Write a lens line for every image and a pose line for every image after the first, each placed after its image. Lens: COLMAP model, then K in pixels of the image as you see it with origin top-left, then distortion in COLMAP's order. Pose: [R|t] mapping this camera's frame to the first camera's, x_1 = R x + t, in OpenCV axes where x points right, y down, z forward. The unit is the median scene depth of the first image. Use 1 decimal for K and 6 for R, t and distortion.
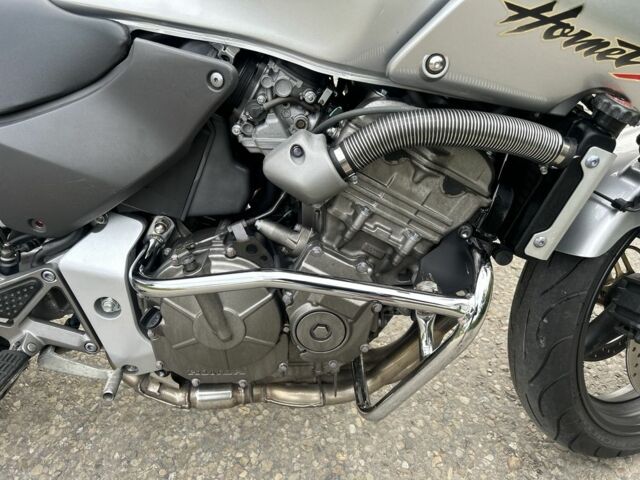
lens RADIAL K [[486.1, 0, 320.0], [0, 486.1, 240.0], [0, 0, 1]] dist [0.004378, 0.000767]
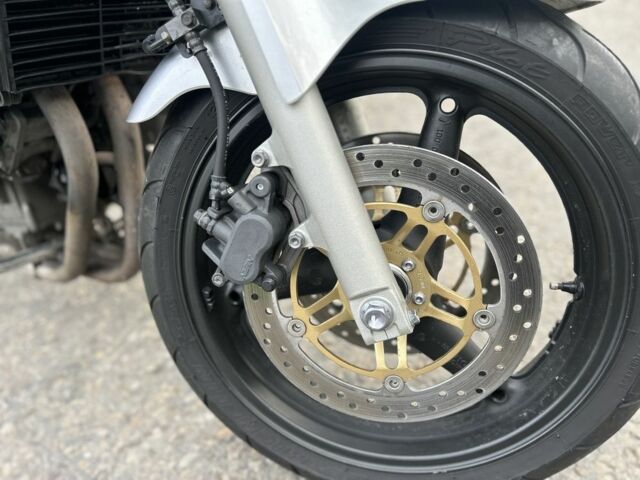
lens RADIAL K [[486.1, 0, 320.0], [0, 486.1, 240.0], [0, 0, 1]] dist [0.004378, 0.000767]
pose [[0.822370, 0.211808, -0.528058, 1.381374], [-0.211737, 0.975391, 0.061488, 0.115442], [0.528087, 0.061243, 0.846979, 0.634930]]
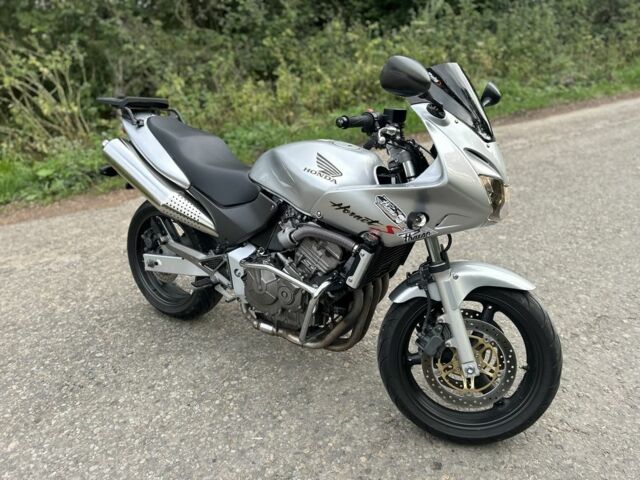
lens RADIAL K [[486.1, 0, 320.0], [0, 486.1, 240.0], [0, 0, 1]] dist [0.004378, 0.000767]
pose [[0.826296, 0.203616, -0.525144, 1.646016], [-0.312177, 0.941618, -0.126102, 0.185194], [0.468808, 0.268135, 0.841619, -1.435386]]
